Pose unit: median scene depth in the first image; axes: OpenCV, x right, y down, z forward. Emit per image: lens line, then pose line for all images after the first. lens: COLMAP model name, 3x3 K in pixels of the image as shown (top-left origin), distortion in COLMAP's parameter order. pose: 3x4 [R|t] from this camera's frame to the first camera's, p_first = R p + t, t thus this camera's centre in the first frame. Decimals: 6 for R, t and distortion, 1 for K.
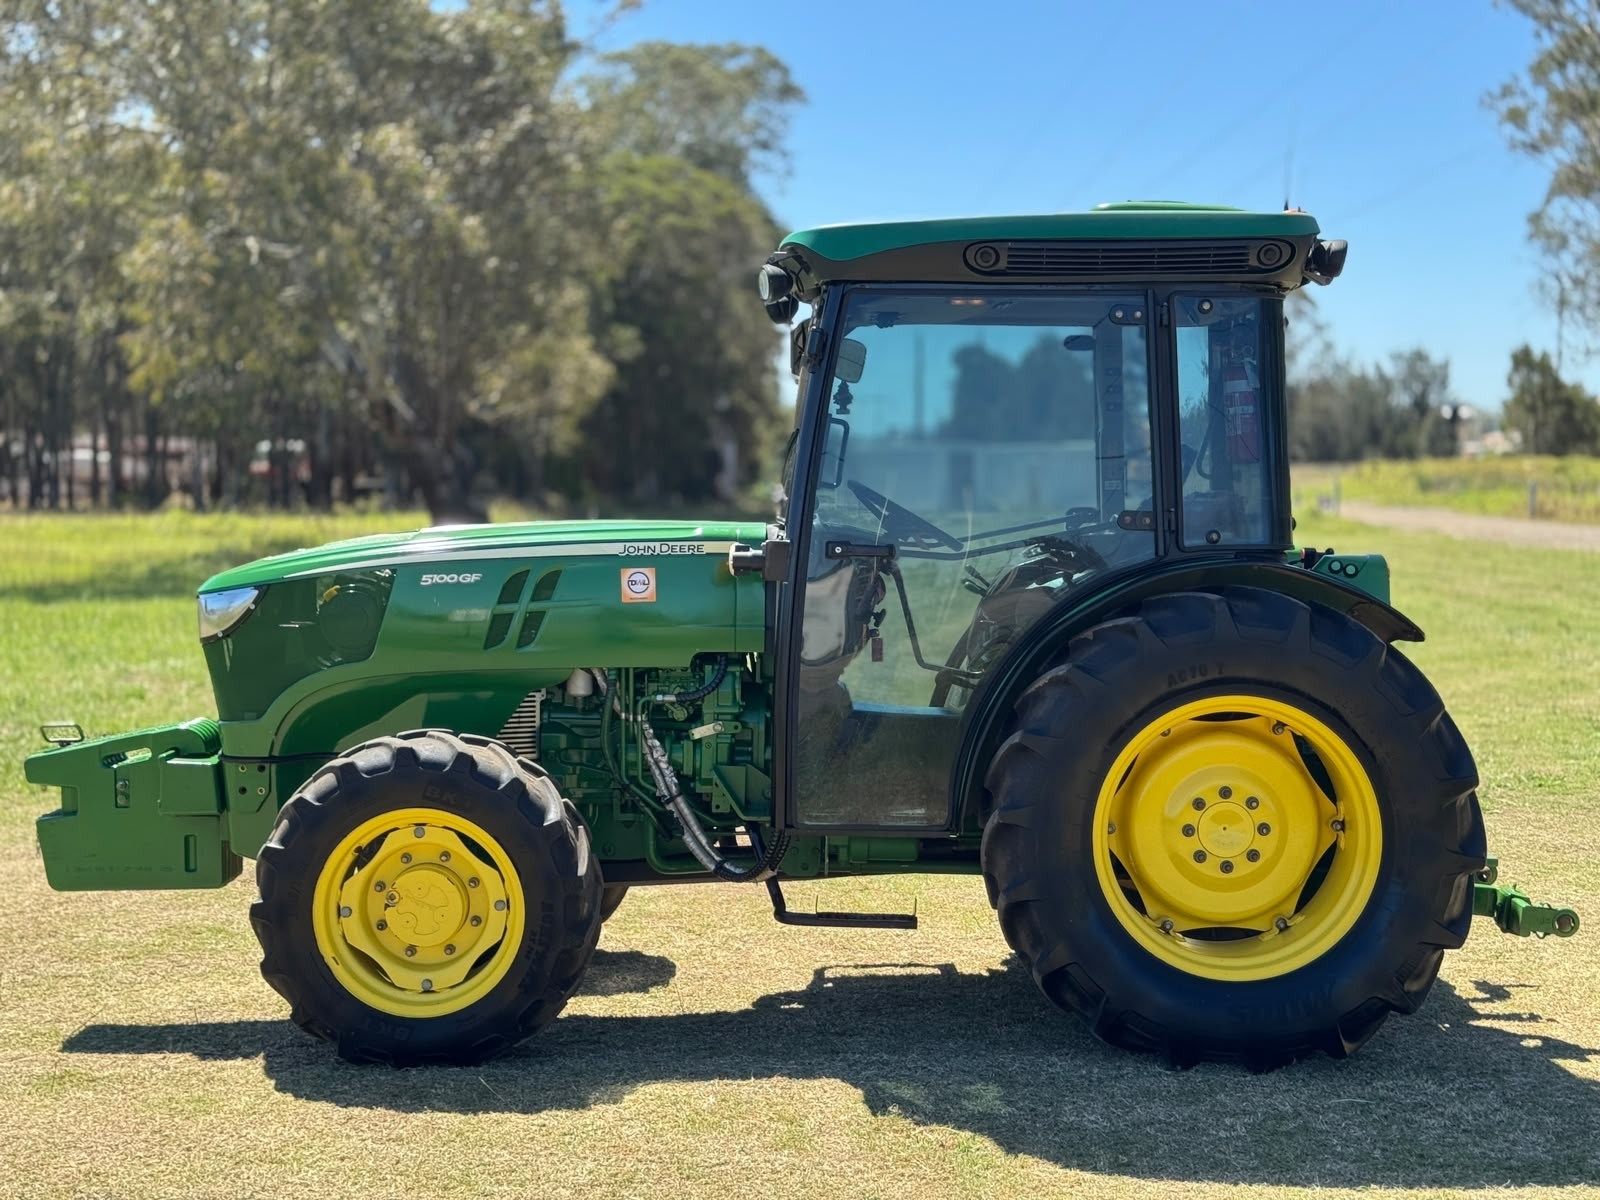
lens RADIAL K [[2250.7, 0, 836.6], [0, 2250.7, 596.1], [0, 0, 1]] dist [0.139316, -0.186207]
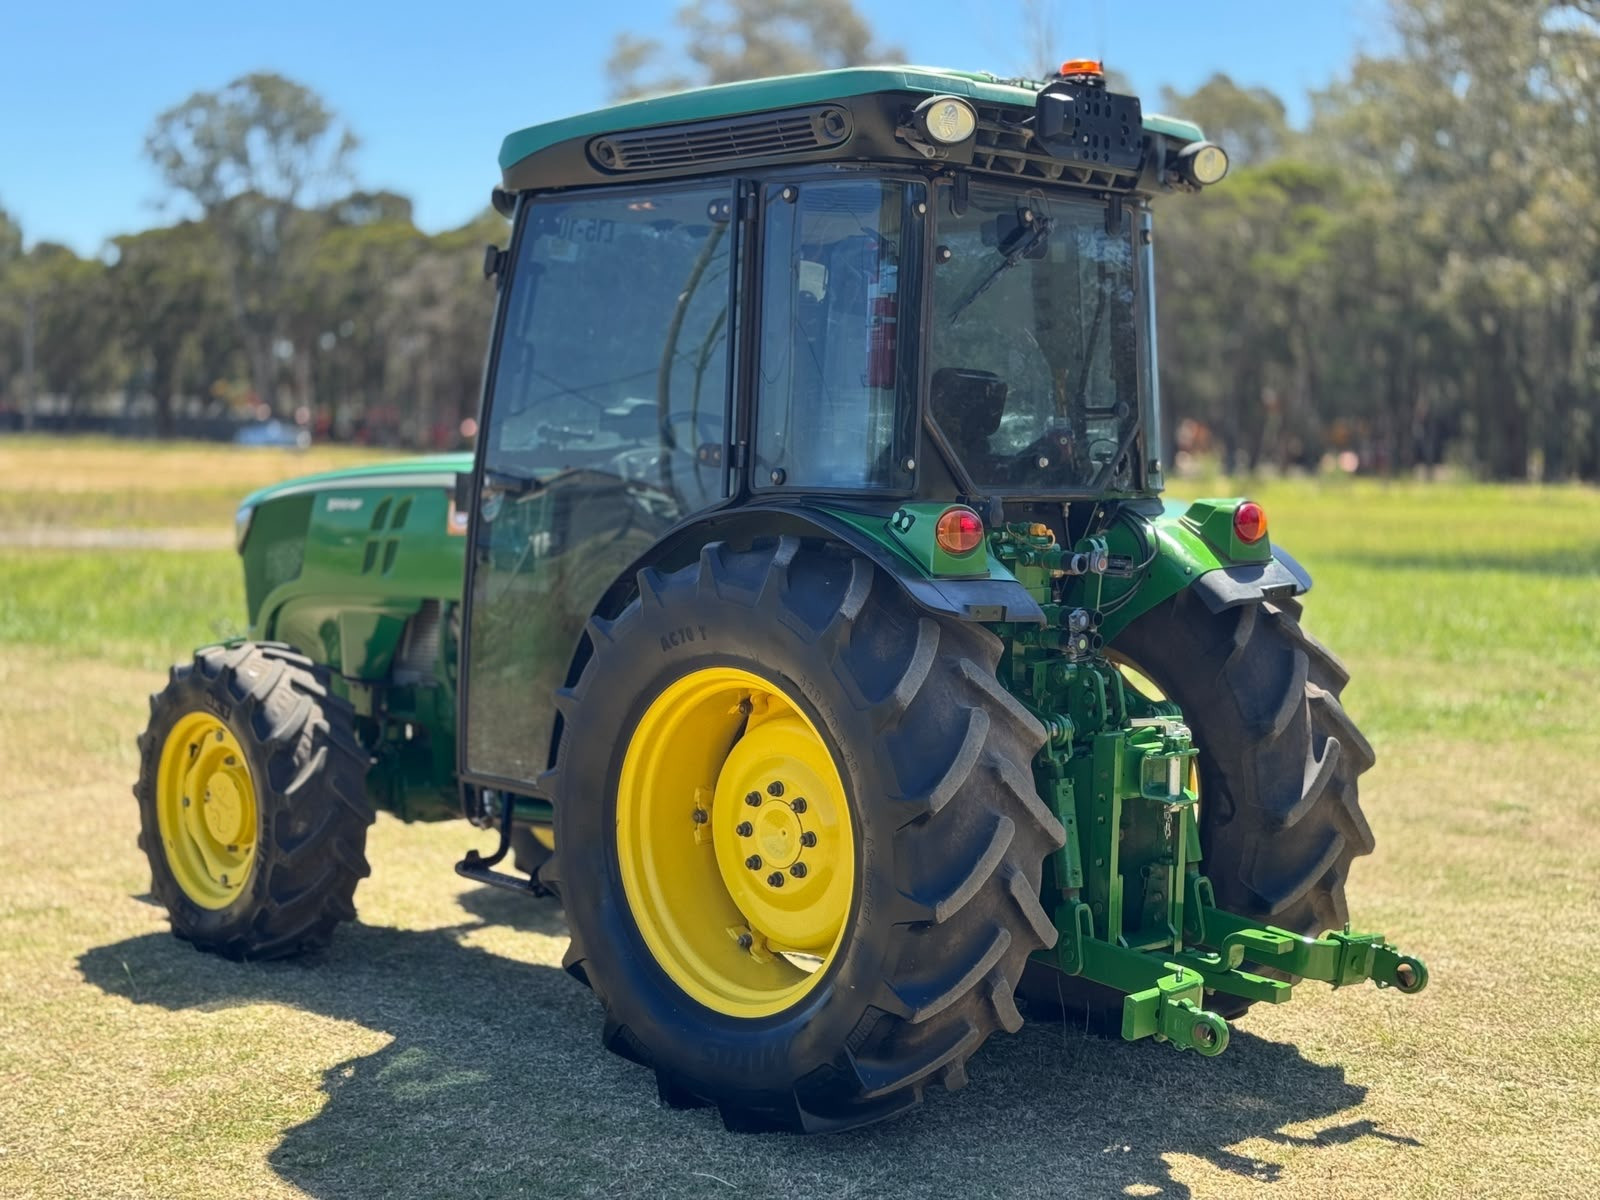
lens RADIAL K [[2235.5, 0, 800.0], [0, 2235.5, 600.0], [0, 0, 1]] dist [0.102827, -0.012343]
pose [[0.708369, 0.059054, -0.703367, 0.708969], [-0.052032, 0.998152, 0.031402, -0.006988], [0.703922, 0.014353, 0.710133, 0.410126]]
